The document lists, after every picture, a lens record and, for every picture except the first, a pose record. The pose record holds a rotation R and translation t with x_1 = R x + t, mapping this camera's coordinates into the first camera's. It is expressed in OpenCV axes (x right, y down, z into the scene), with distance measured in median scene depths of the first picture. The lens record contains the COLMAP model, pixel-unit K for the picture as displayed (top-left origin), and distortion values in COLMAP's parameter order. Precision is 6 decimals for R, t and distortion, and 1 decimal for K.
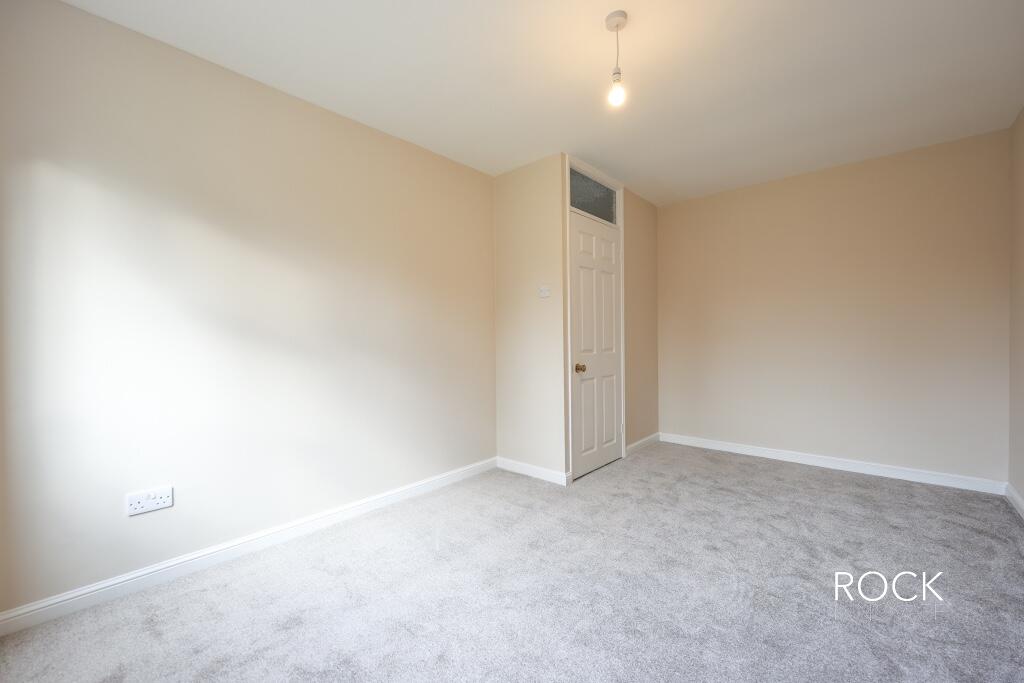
lens RADIAL K [[413.3, 0, 510.2], [0, 413.3, 343.1], [0, 0, 1]] dist [0.000143, -0.000051]
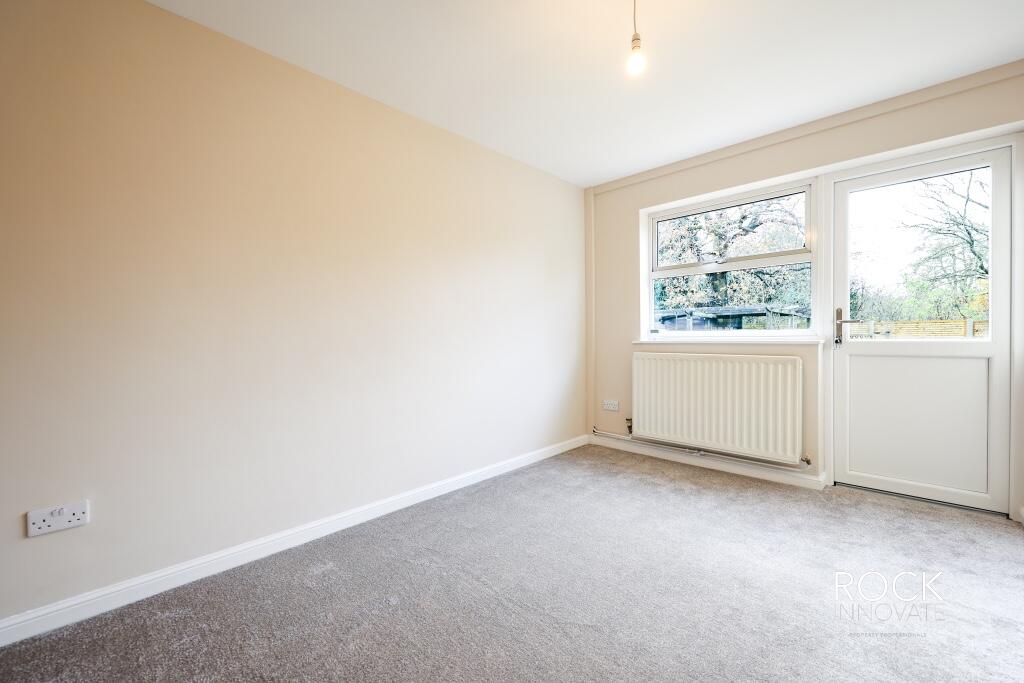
lens RADIAL K [[421.5, 0, 512.0], [0, 421.5, 341.5], [0, 0, 1]] dist [0.000900, 0.000058]
pose [[-0.997799, 0.017211, 0.064036, 0.396352], [0.018553, 0.999619, 0.020418, -0.004591], [-0.063660, 0.021561, -0.997739, 1.601688]]
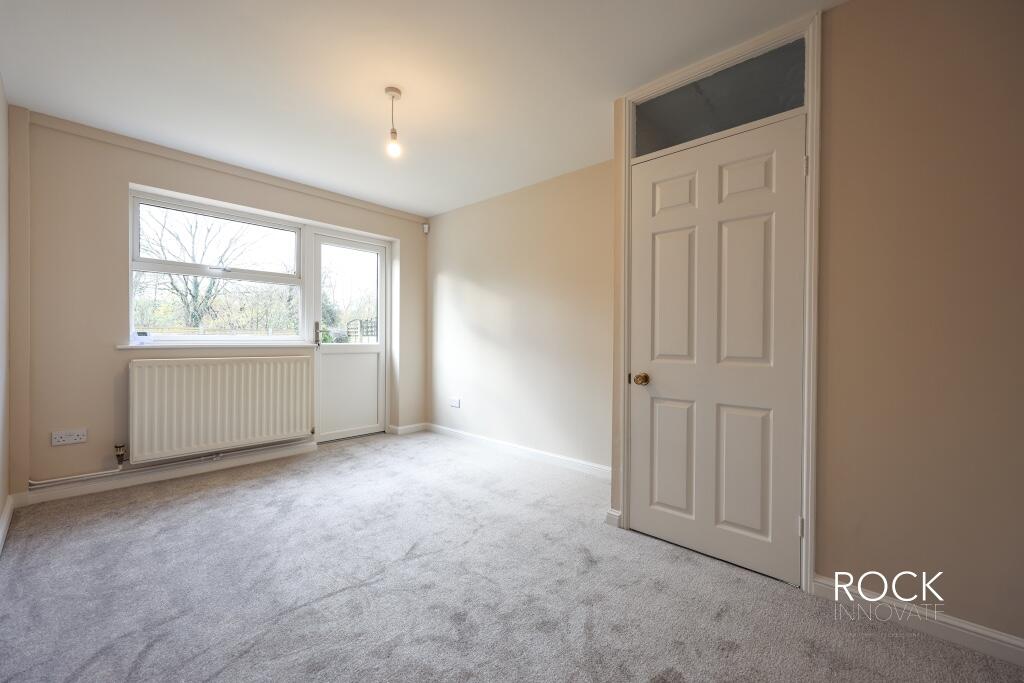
lens RADIAL K [[413.3, 0, 510.2], [0, 413.3, 343.1], [0, 0, 1]] dist [0.000143, -0.000051]
pose [[-0.033621, 0.020215, -0.999230, 1.275001], [-0.016993, 0.999639, 0.020795, -0.018760], [0.999290, 0.017679, -0.033265, 1.156341]]
